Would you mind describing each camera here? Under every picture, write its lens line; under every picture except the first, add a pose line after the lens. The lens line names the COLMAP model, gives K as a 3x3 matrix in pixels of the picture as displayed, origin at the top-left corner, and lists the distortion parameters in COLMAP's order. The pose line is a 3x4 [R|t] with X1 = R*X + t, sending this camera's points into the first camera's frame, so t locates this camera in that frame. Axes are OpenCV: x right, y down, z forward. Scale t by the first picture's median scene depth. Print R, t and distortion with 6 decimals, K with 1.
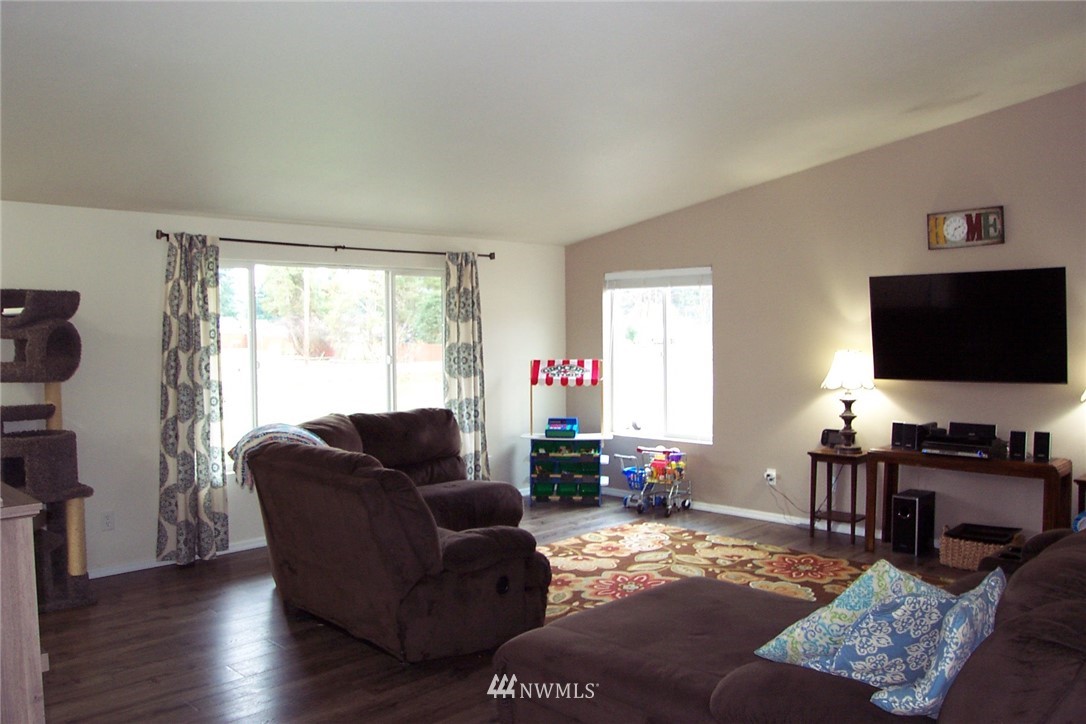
lens RADIAL K [[875.6, 0, 549.4], [0, 875.6, 364.9], [0, 0, 1]] dist [-0.097207, 0.039268]
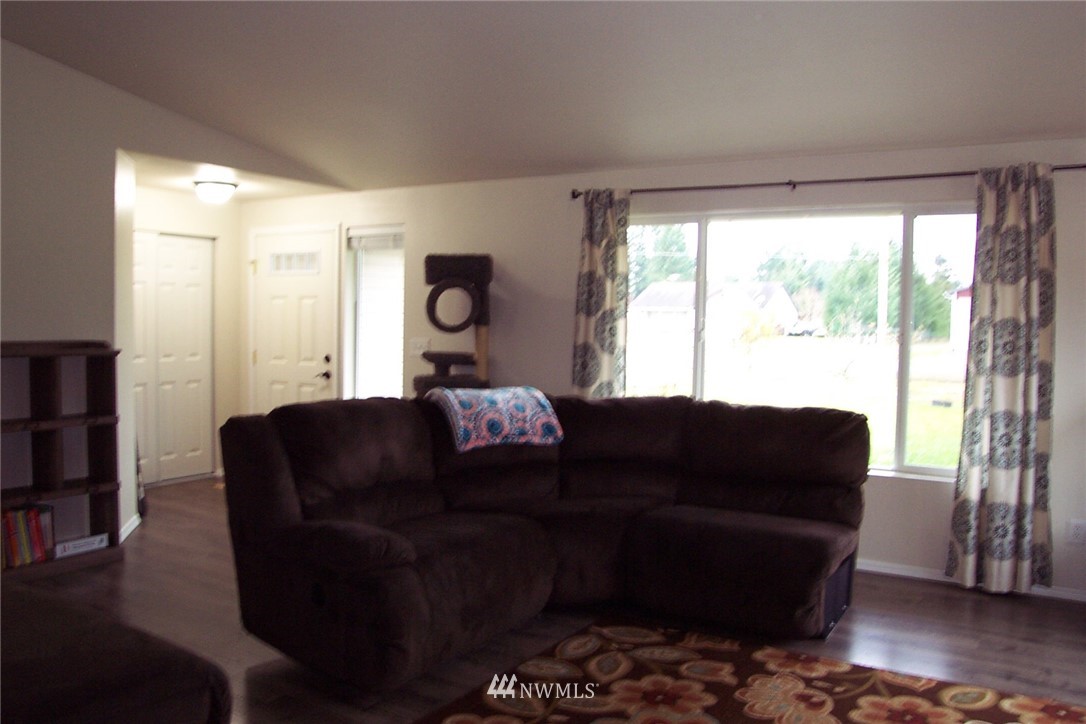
lens RADIAL K [[875.6, 0, 539.7], [0, 875.6, 366.6], [0, 0, 1]] dist [-0.097207, 0.039268]
pose [[0.230930, 0.065549, -0.970760, 0.494933], [-0.062266, 0.996679, 0.052487, -0.003478], [0.970976, 0.048325, 0.234245, 0.684743]]
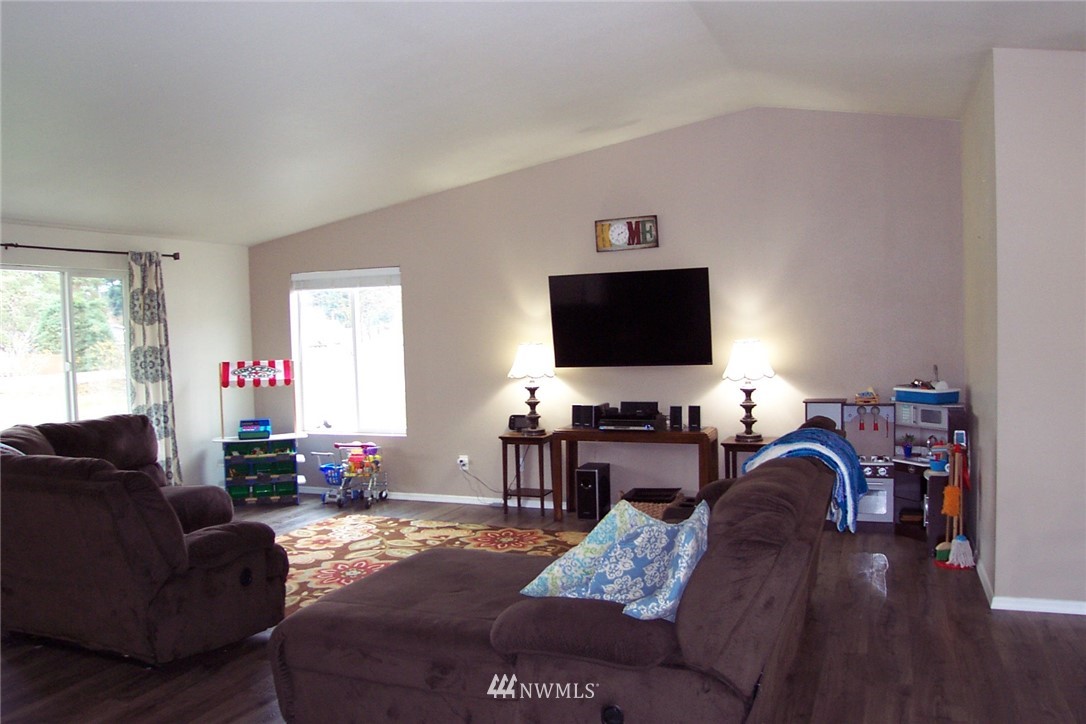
lens RADIAL K [[875.6, 0, 547.6], [0, 875.6, 360.5], [0, 0, 1]] dist [-0.097207, 0.039268]
pose [[0.922917, -0.033174, 0.383567, -0.071129], [0.035884, 0.999356, 0.000090, 0.007444], [-0.383323, 0.013681, 0.923513, -0.048042]]
